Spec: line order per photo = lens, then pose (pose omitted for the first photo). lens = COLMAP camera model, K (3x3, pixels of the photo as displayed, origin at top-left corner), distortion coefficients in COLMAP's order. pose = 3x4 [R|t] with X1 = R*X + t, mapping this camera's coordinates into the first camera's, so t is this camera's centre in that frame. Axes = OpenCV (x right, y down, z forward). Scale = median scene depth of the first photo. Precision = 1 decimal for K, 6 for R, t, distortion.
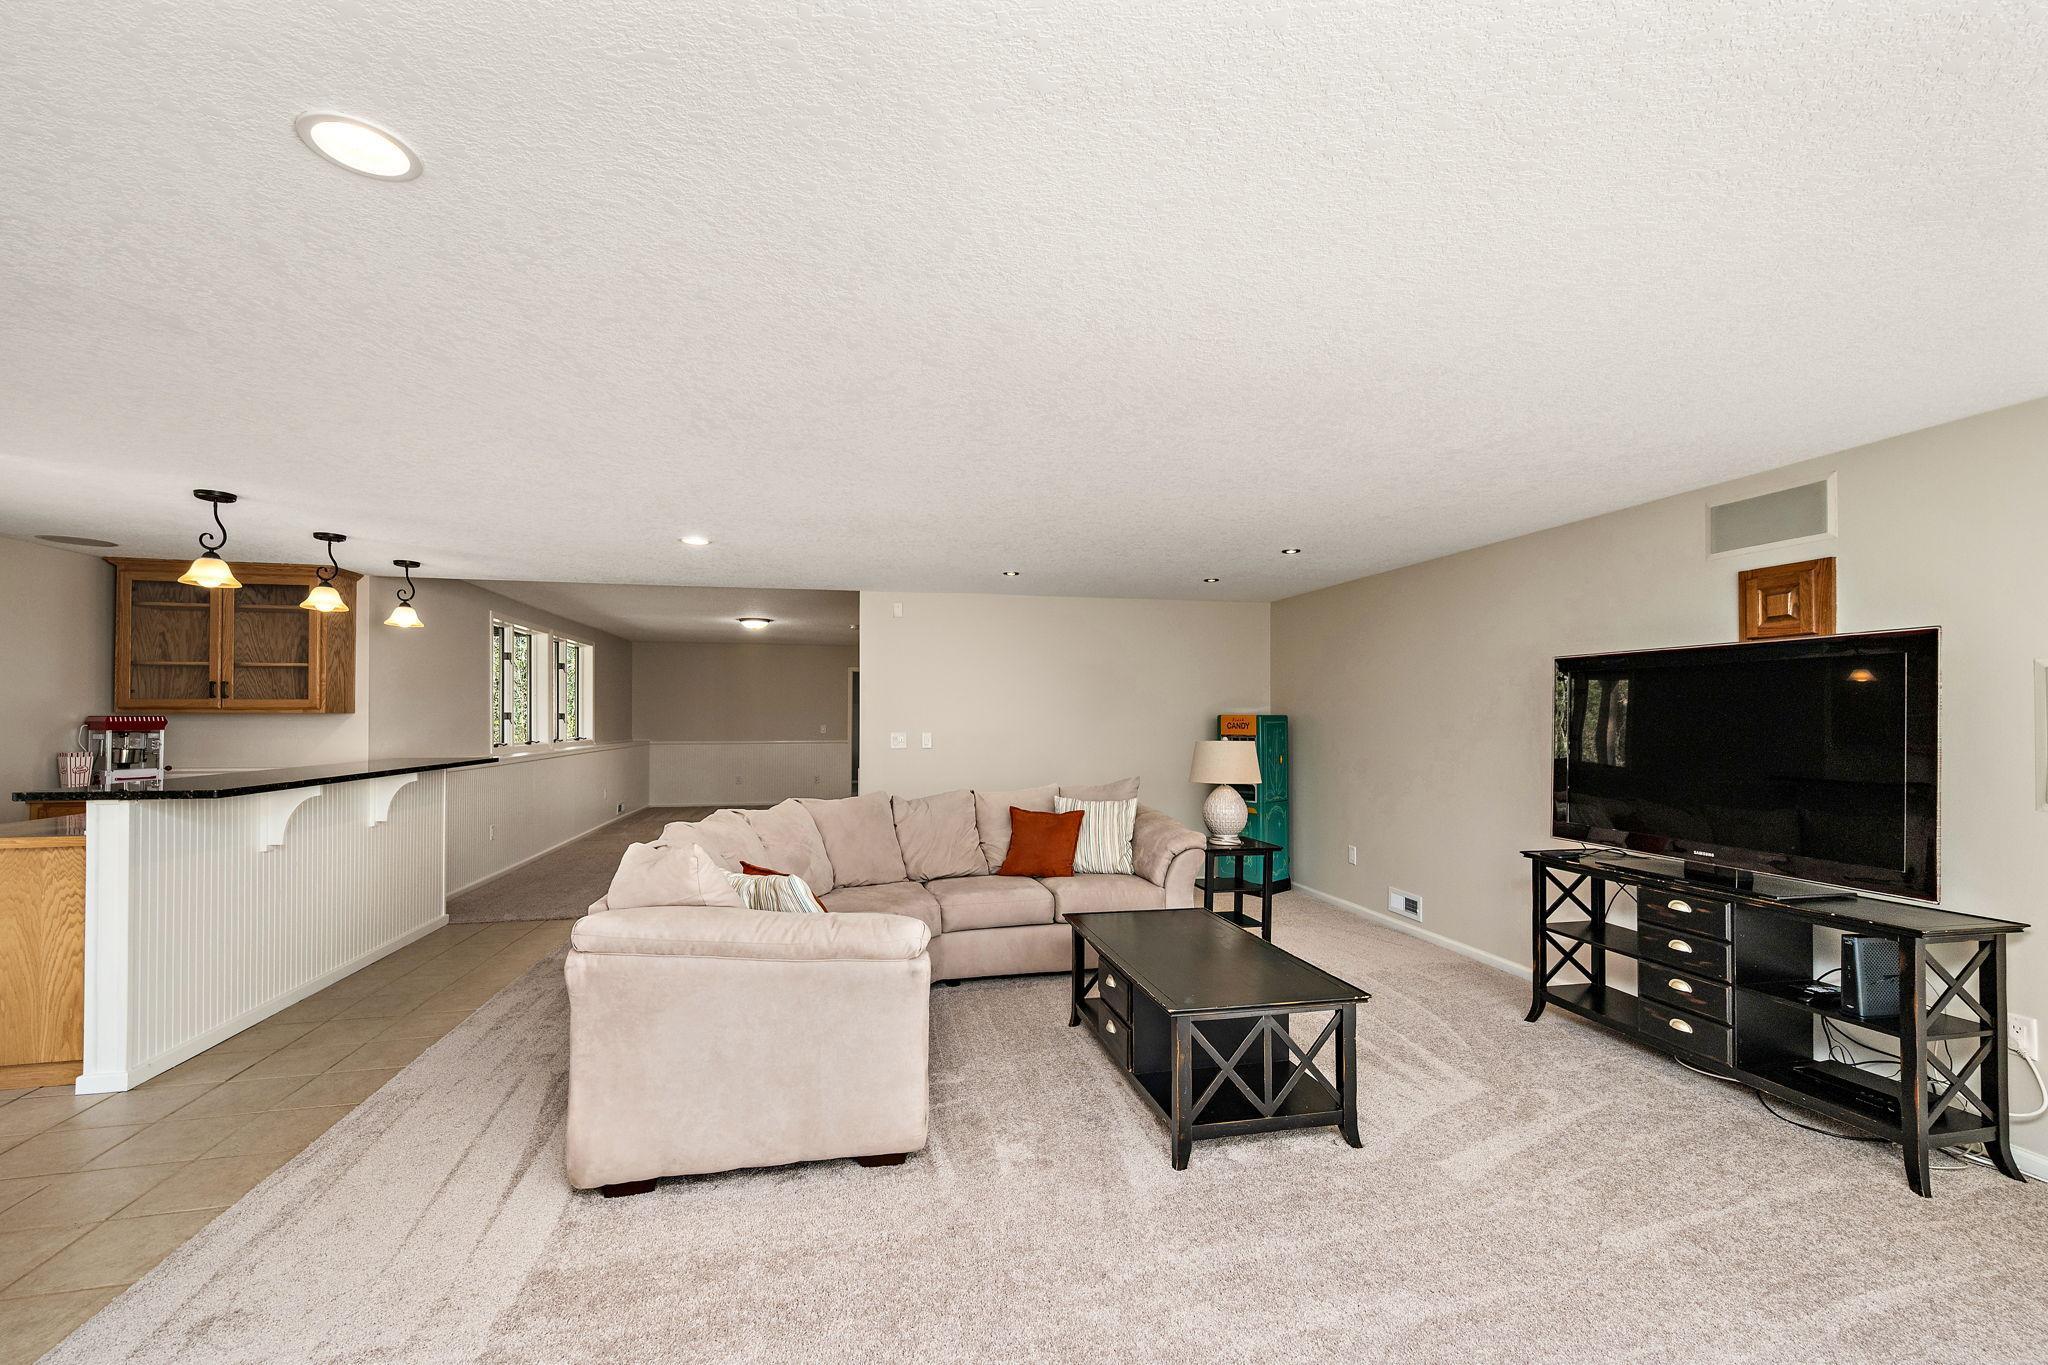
lens RADIAL K [[814.0, 0, 1012.3], [0, 814.0, 713.5], [0, 0, 1]] dist [0.001714, 0.000400]
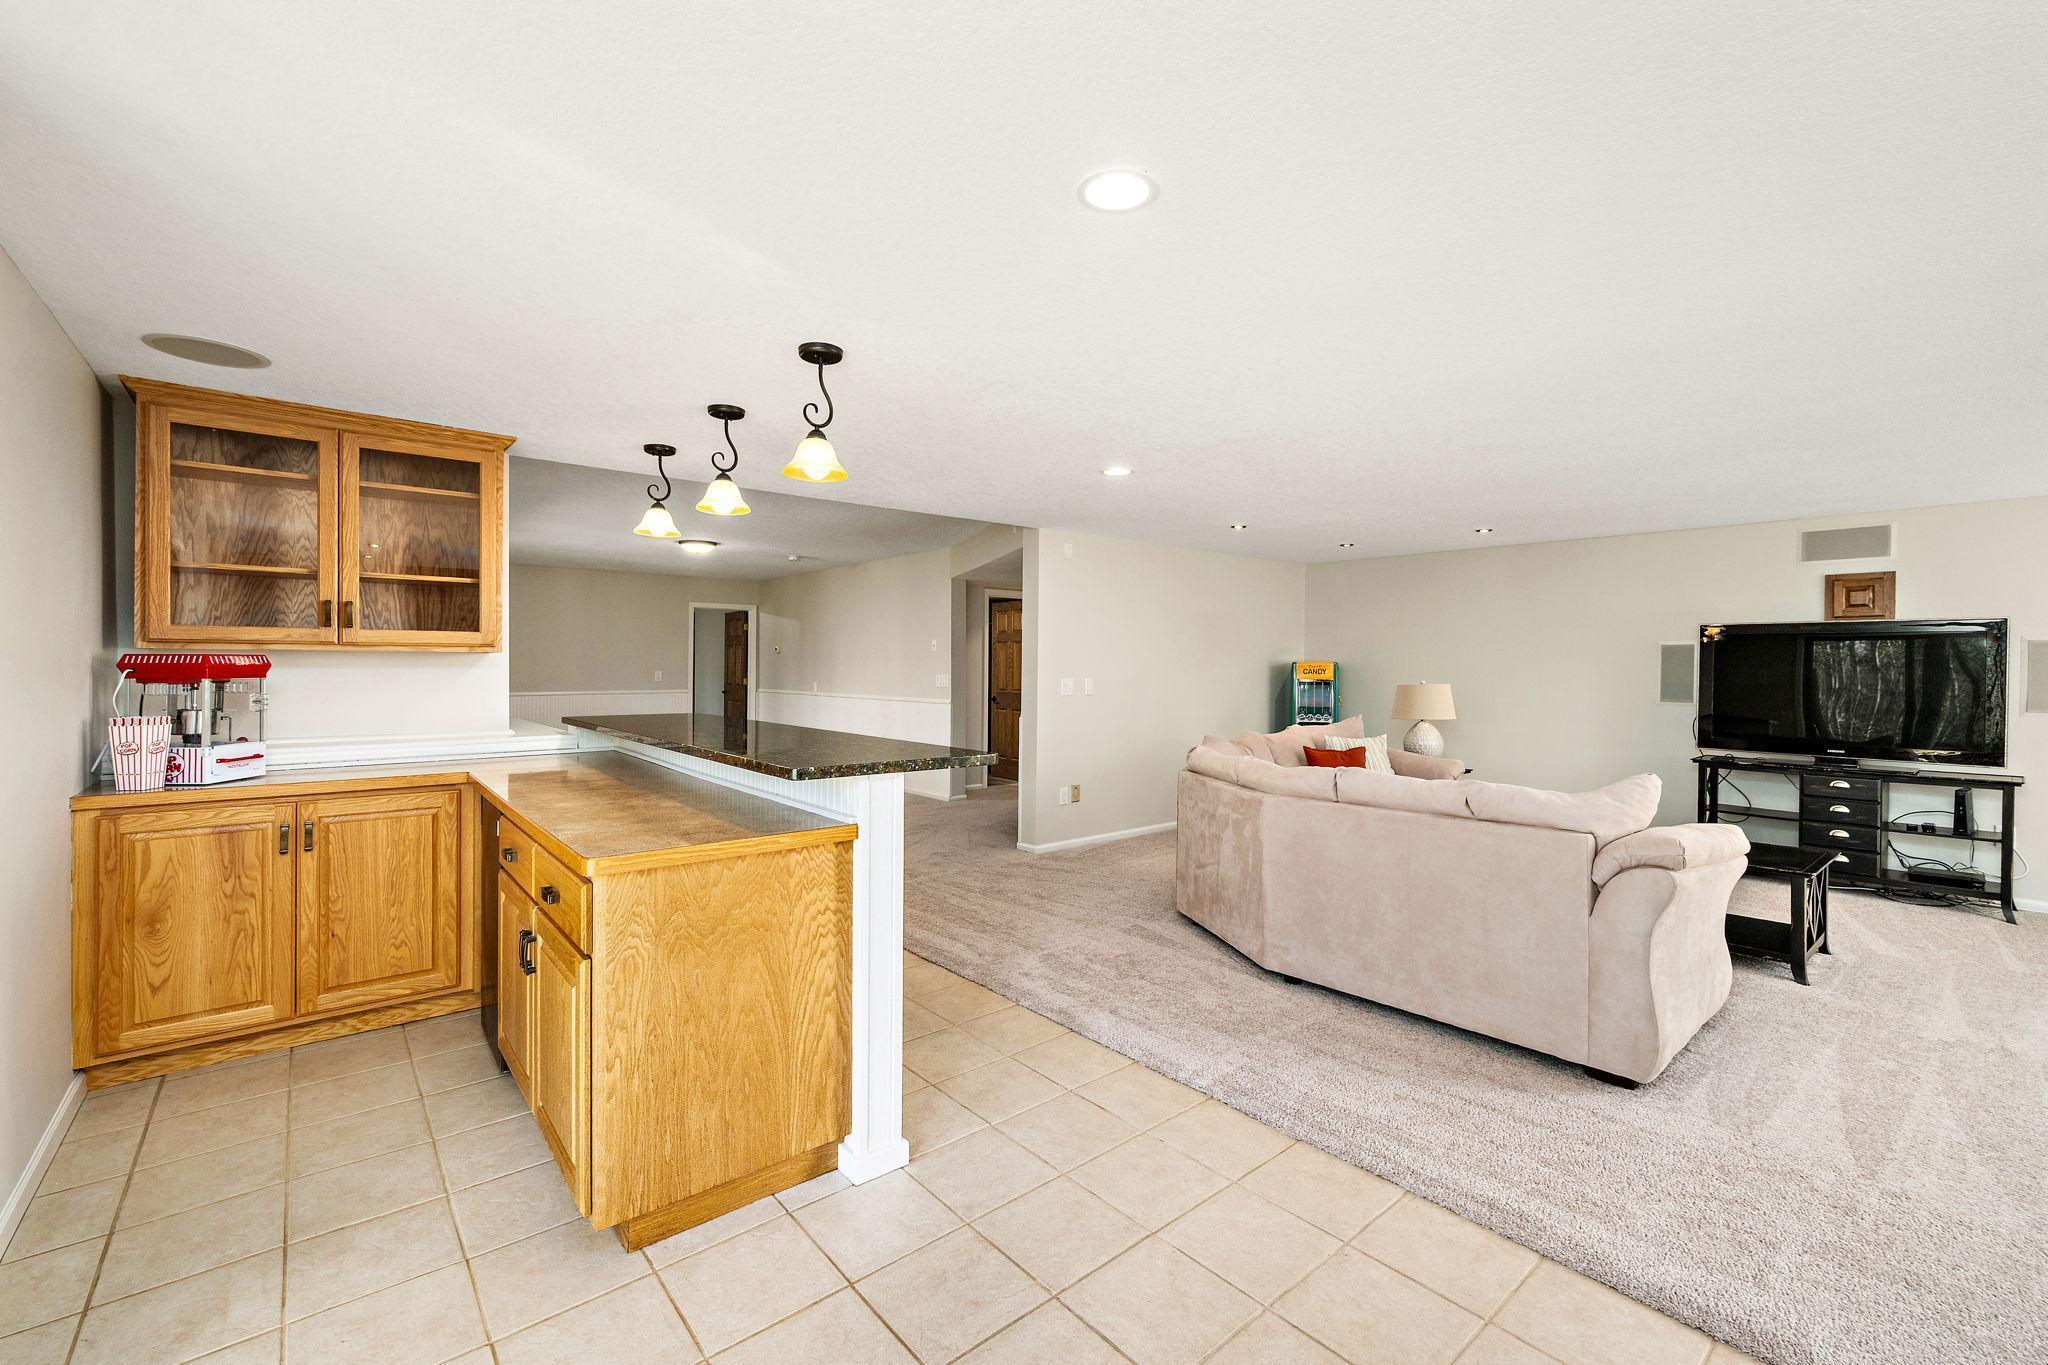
lens RADIAL K [[851.7, 0, 1023.9], [0, 851.7, 673.7], [0, 0, 1]] dist [-0.001266, 0.000078]
pose [[0.882469, -0.000545, 0.470370, -1.267671], [-0.007611, 0.999852, 0.015439, 0.005362], [-0.470308, -0.017204, 0.882334, 0.260264]]
